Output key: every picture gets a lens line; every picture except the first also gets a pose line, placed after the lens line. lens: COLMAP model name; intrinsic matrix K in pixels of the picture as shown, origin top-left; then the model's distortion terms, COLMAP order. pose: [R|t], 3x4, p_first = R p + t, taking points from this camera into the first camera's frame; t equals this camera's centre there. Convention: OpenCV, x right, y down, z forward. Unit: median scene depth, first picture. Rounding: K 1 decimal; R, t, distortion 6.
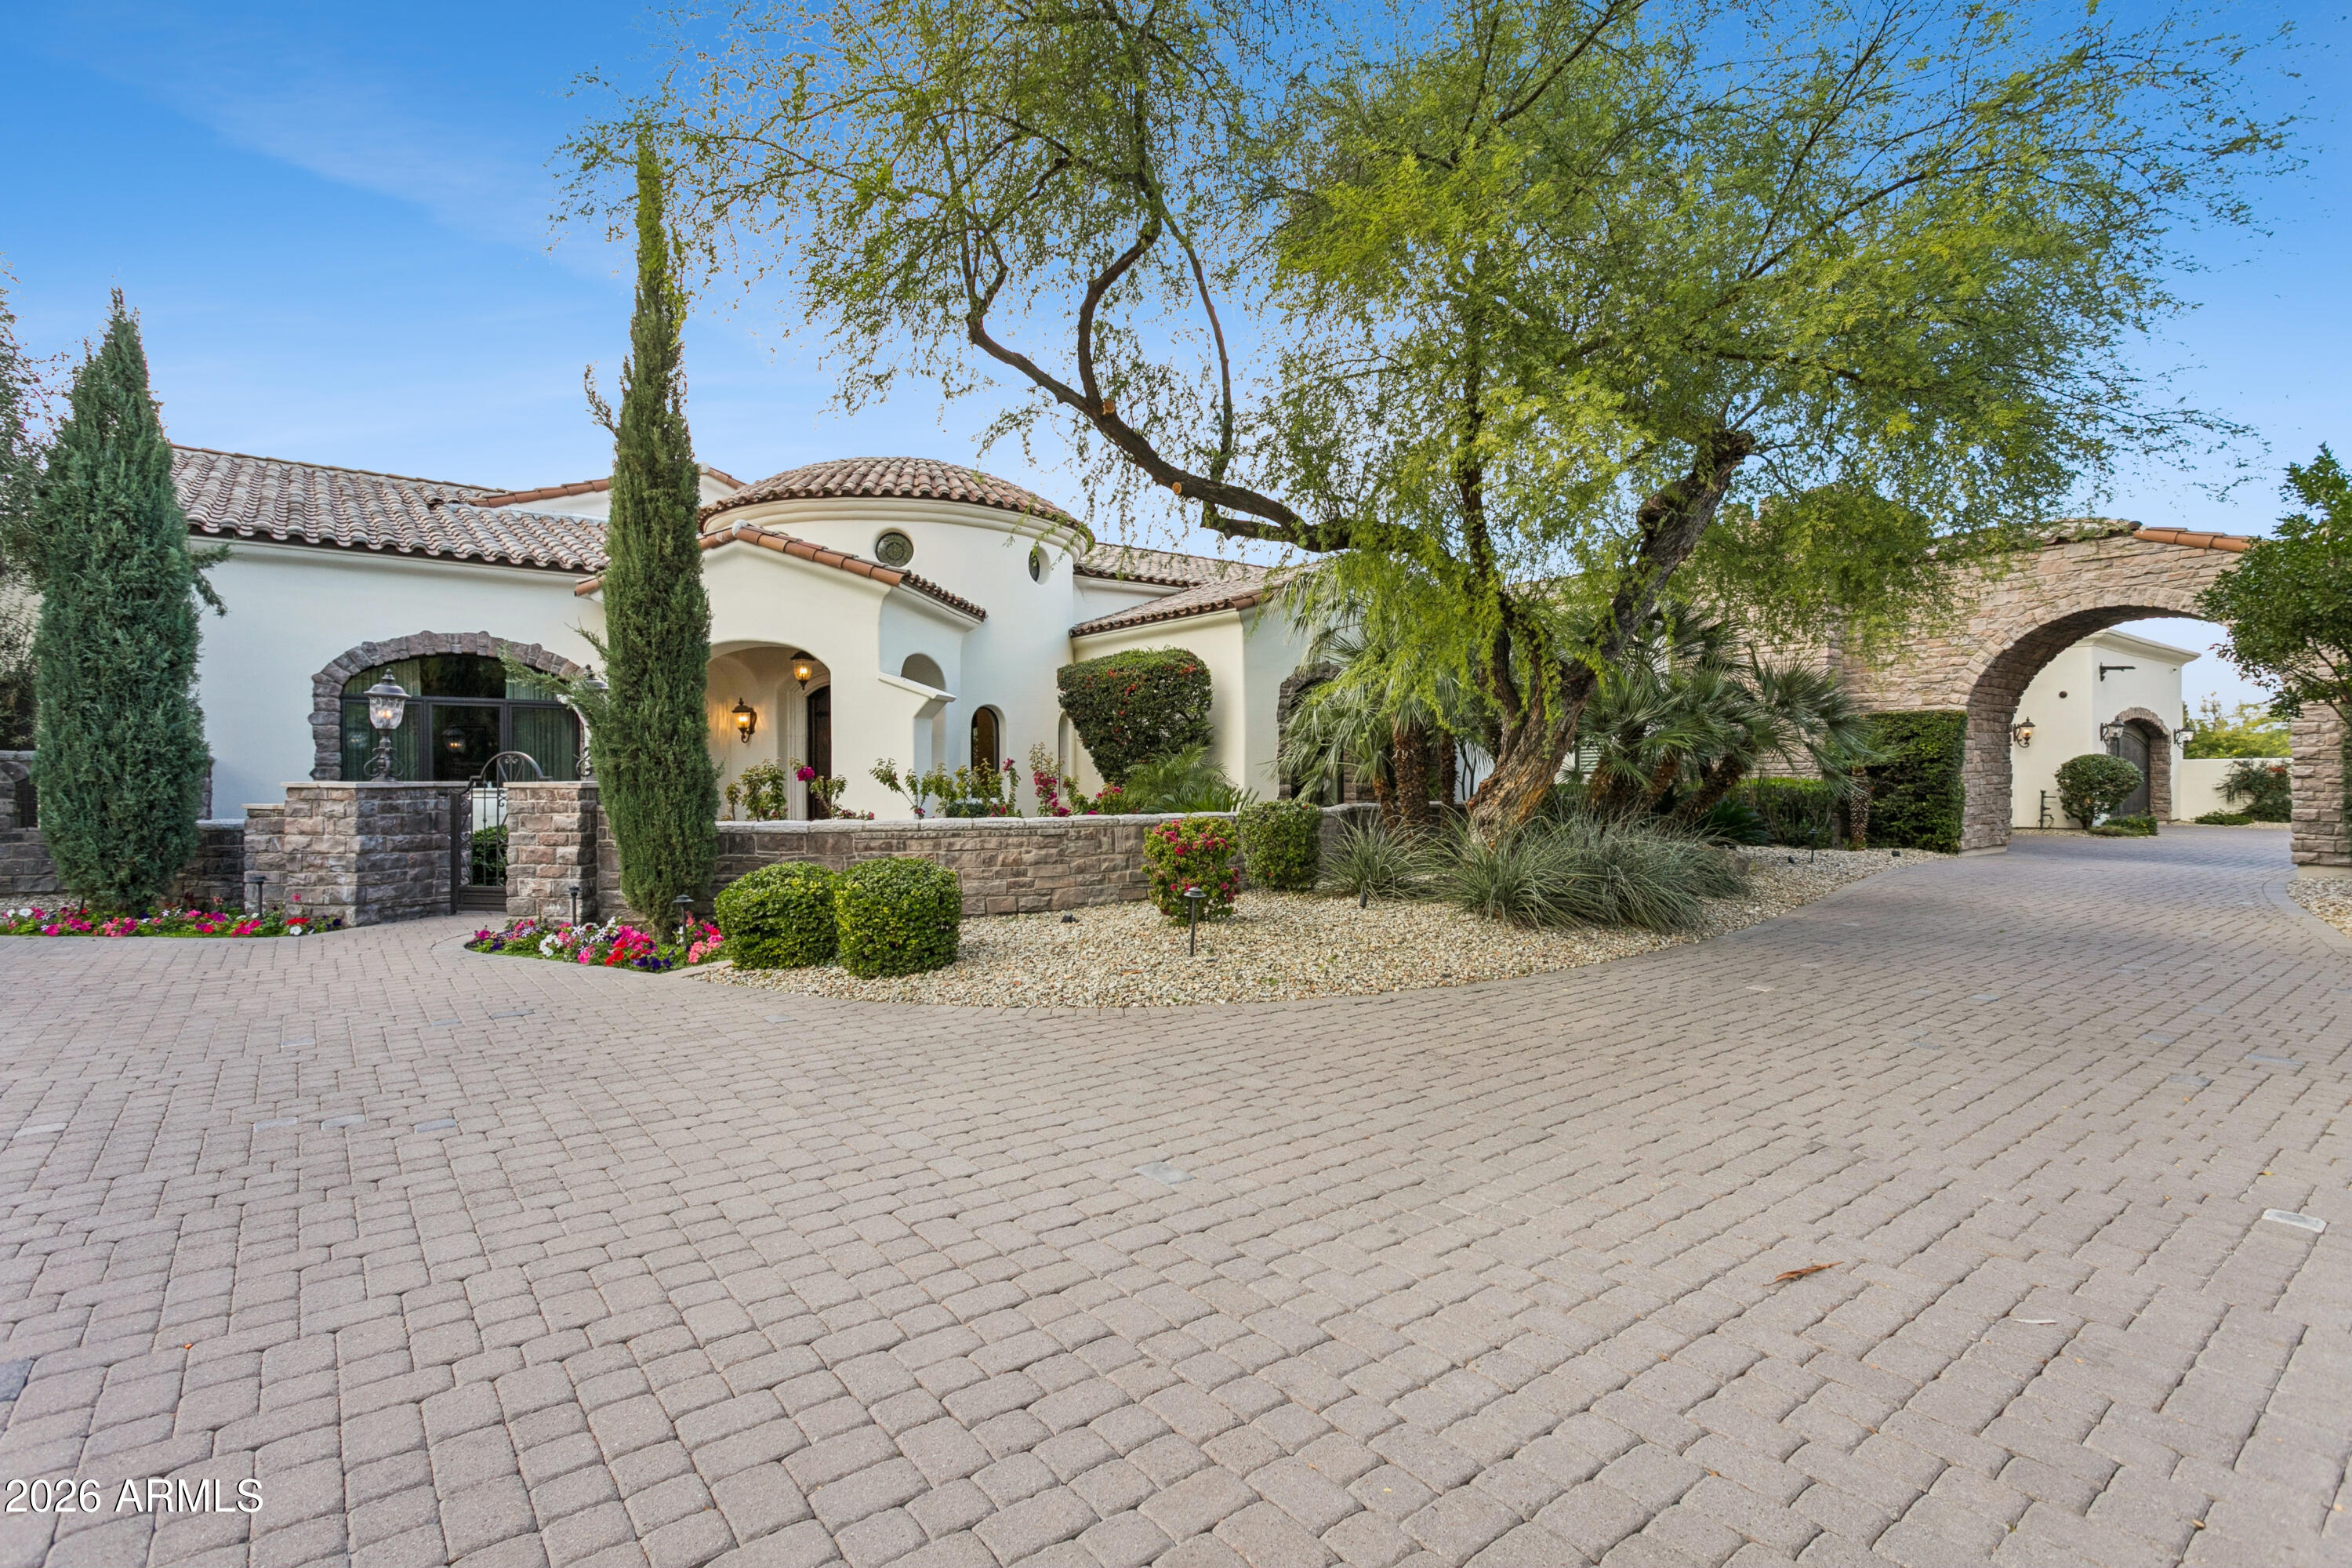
lens RADIAL K [[1109.6, 0, 1173.8], [0, 1109.6, 782.5], [0, 0, 1]] dist [-0.002592, 0.001266]
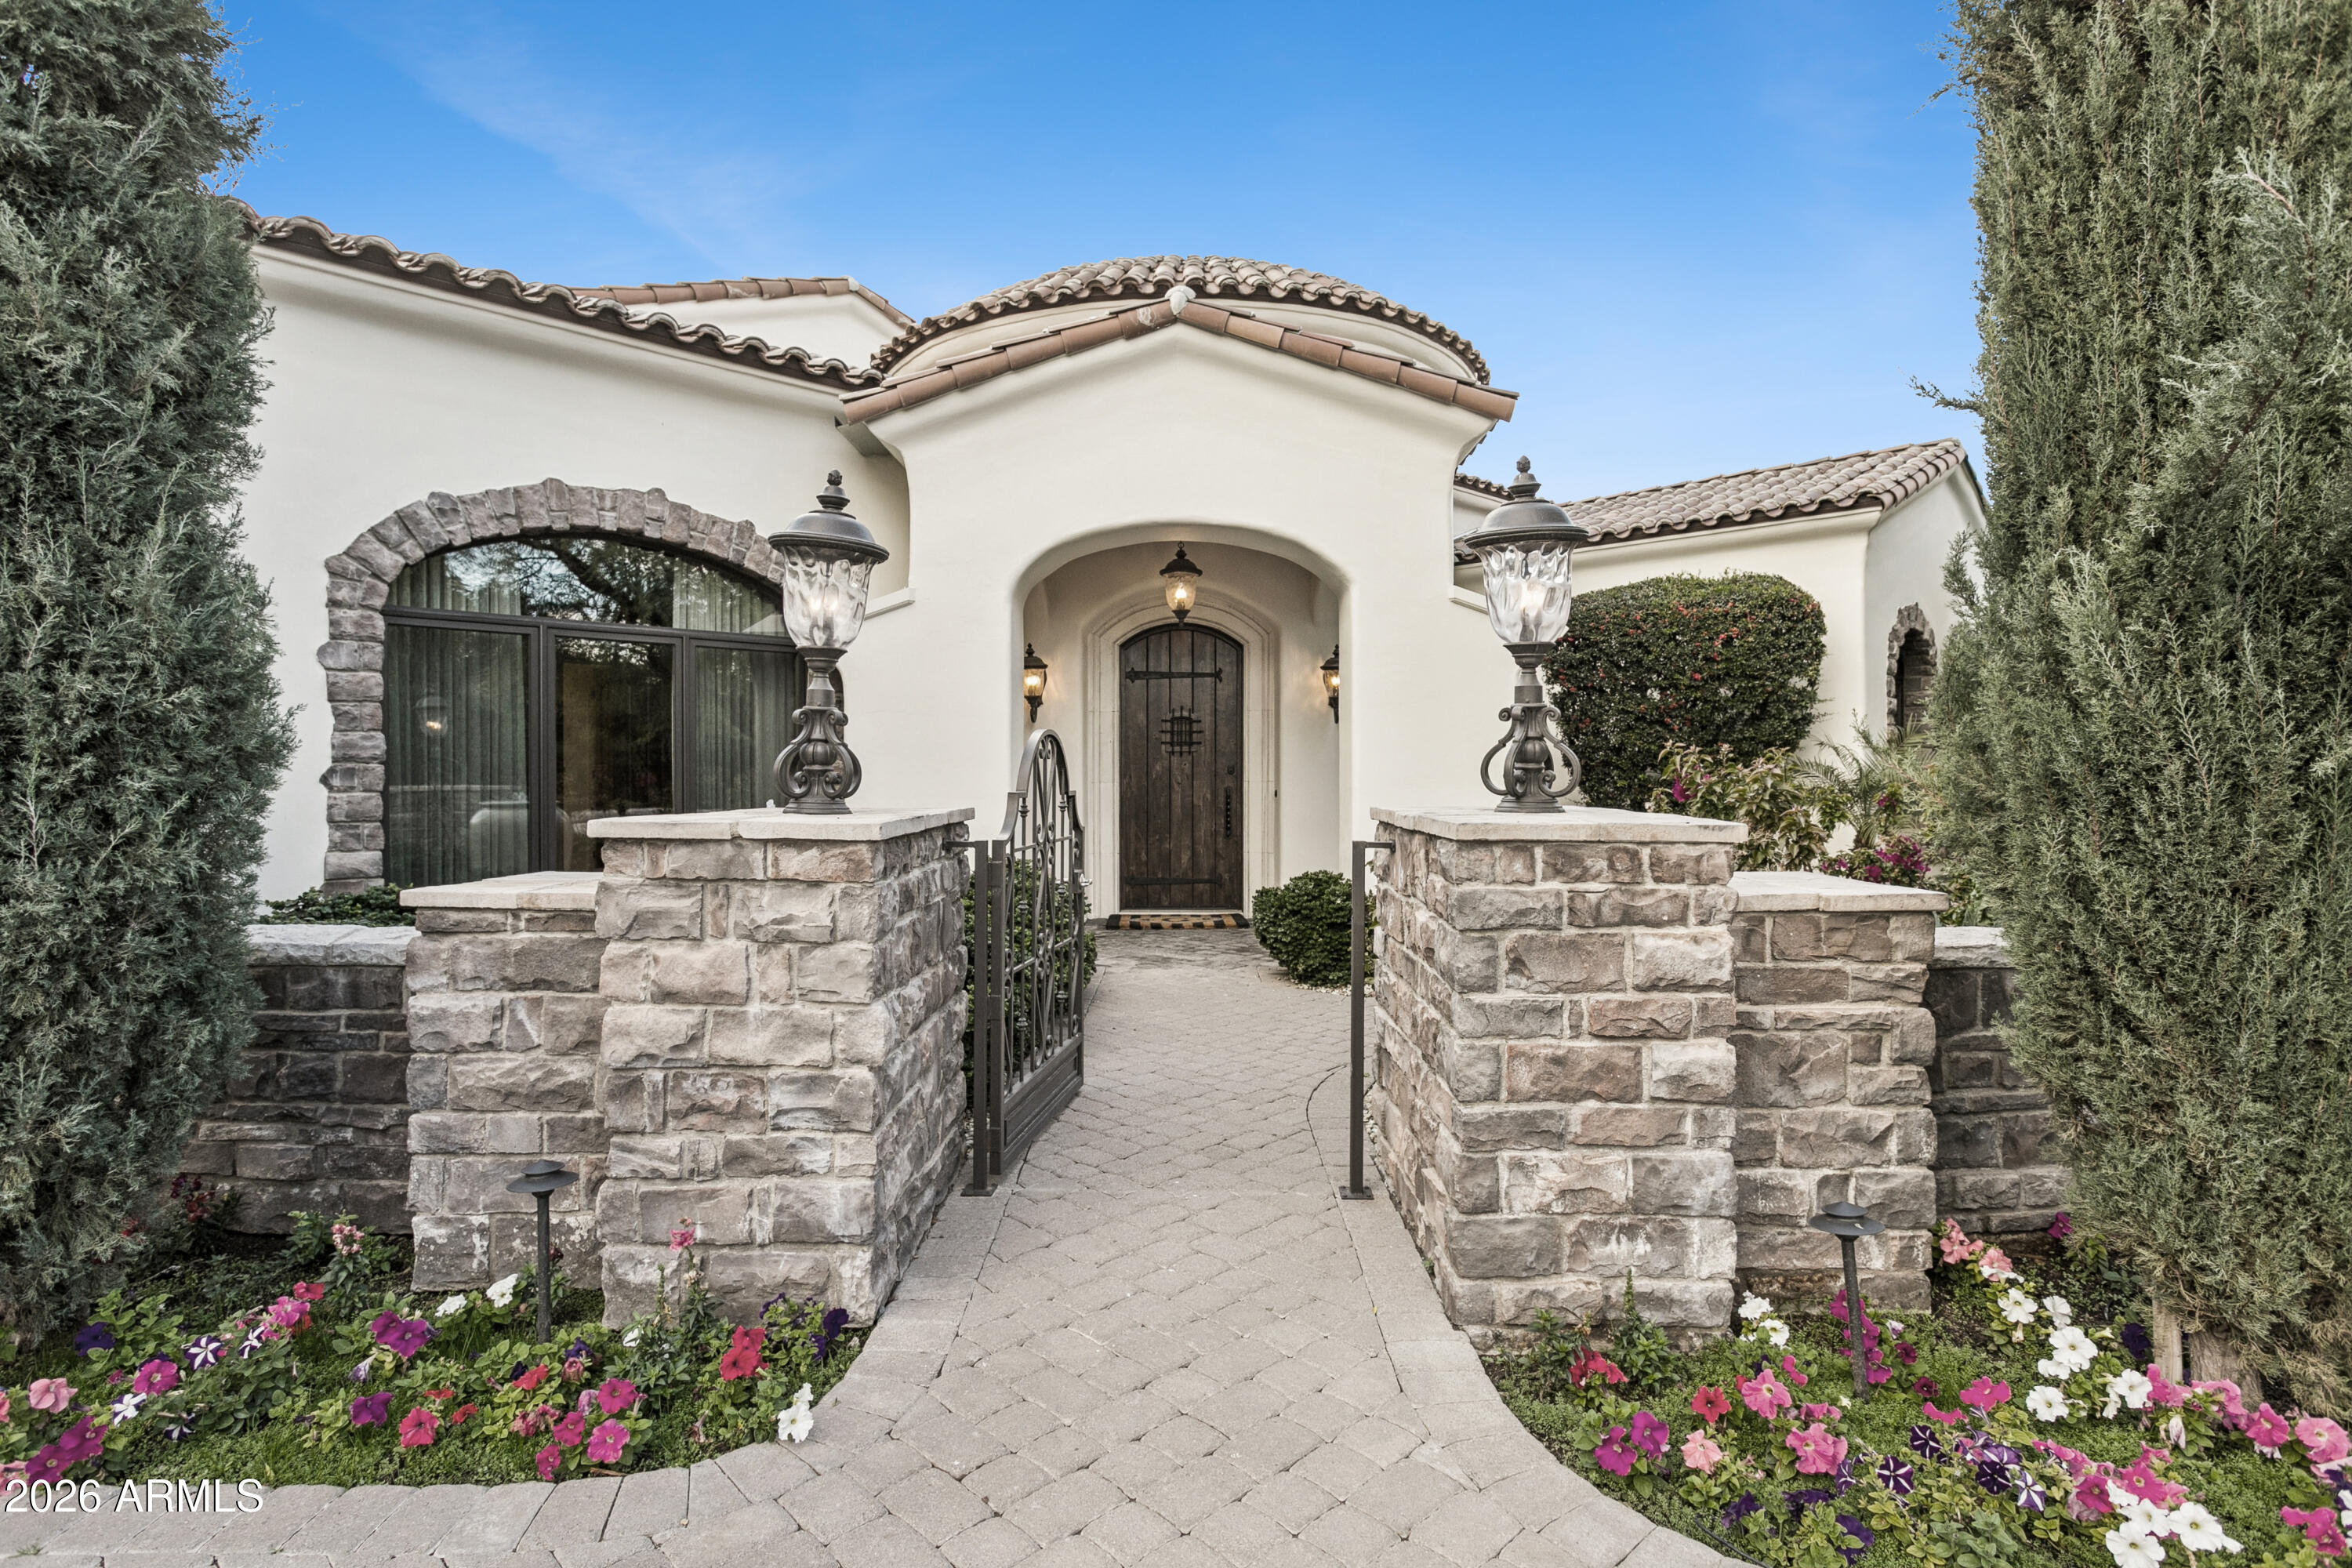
lens RADIAL K [[1198.4, 0, 1177.5], [0, 1198.4, 781.5], [0, 0, 1]] dist [-0.003879, -0.000698]
pose [[0.993116, 0.001153, 0.117132, -0.693088], [-0.001221, 0.999999, 0.000509, -0.010673], [-0.117131, -0.000649, 0.993116, 0.677337]]
